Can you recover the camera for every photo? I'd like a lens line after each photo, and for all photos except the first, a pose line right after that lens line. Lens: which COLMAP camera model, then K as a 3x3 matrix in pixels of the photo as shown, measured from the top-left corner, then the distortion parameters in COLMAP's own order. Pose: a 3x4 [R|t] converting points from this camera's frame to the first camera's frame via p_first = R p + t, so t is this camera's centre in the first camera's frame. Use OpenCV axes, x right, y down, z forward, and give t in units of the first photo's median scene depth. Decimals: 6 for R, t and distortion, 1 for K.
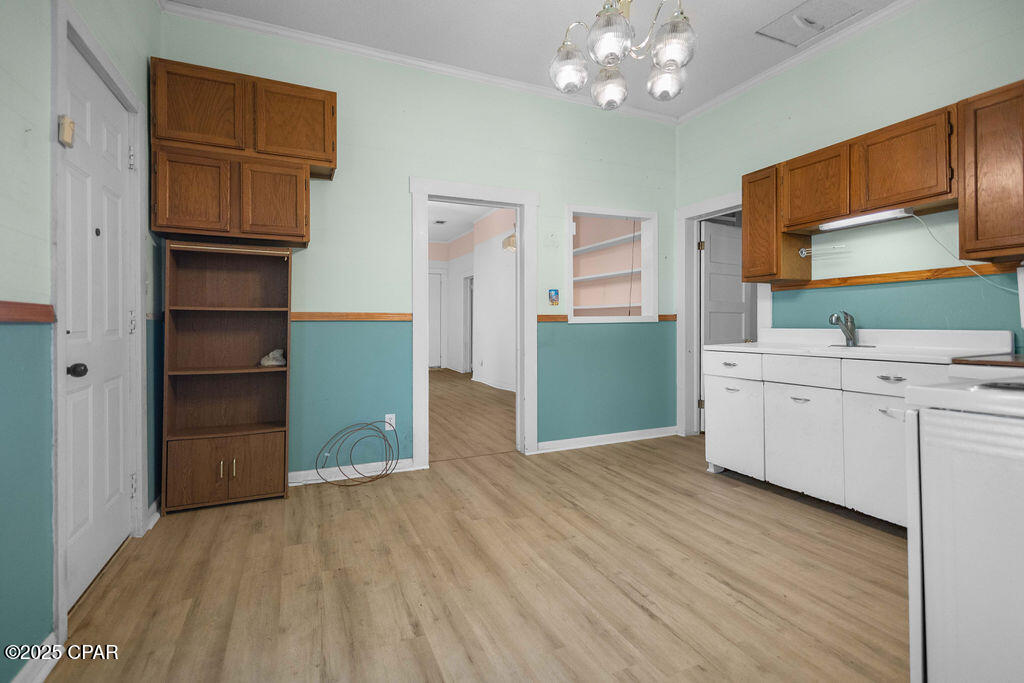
lens RADIAL K [[477.0, 0, 514.2], [0, 477.0, 325.8], [0, 0, 1]] dist [0.012606, -0.000823]
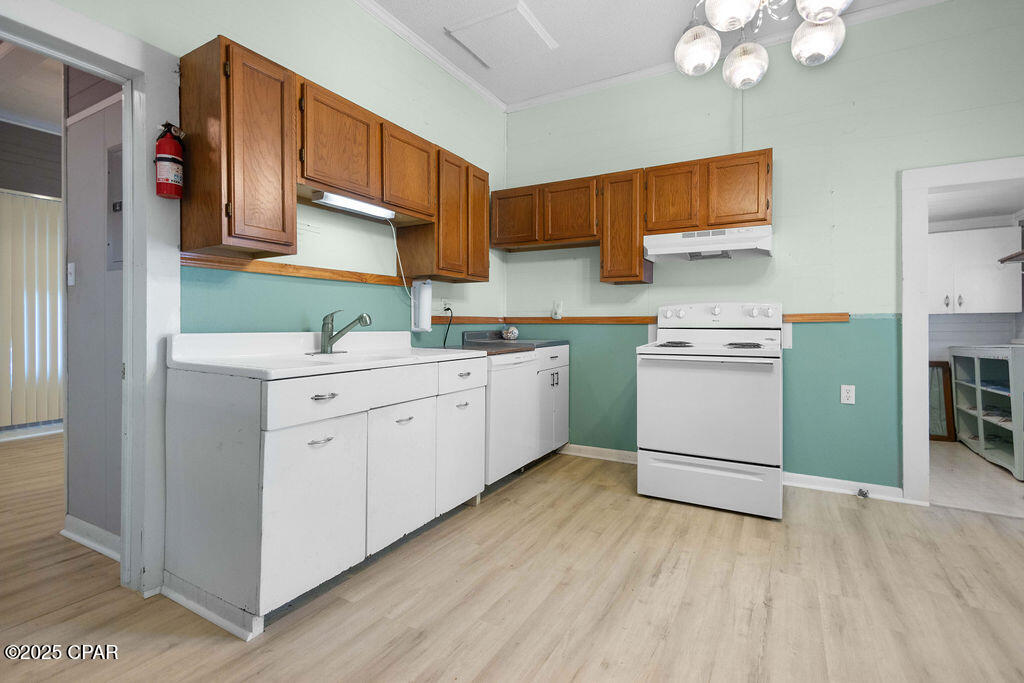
lens RADIAL K [[477.0, 0, 514.2], [0, 477.0, 325.8], [0, 0, 1]] dist [0.012606, -0.000823]
pose [[-0.583186, 0.004405, 0.812327, -0.189602], [0.005683, 0.999983, -0.001343, -0.001043], [-0.812319, 0.003833, -0.583201, 1.581607]]
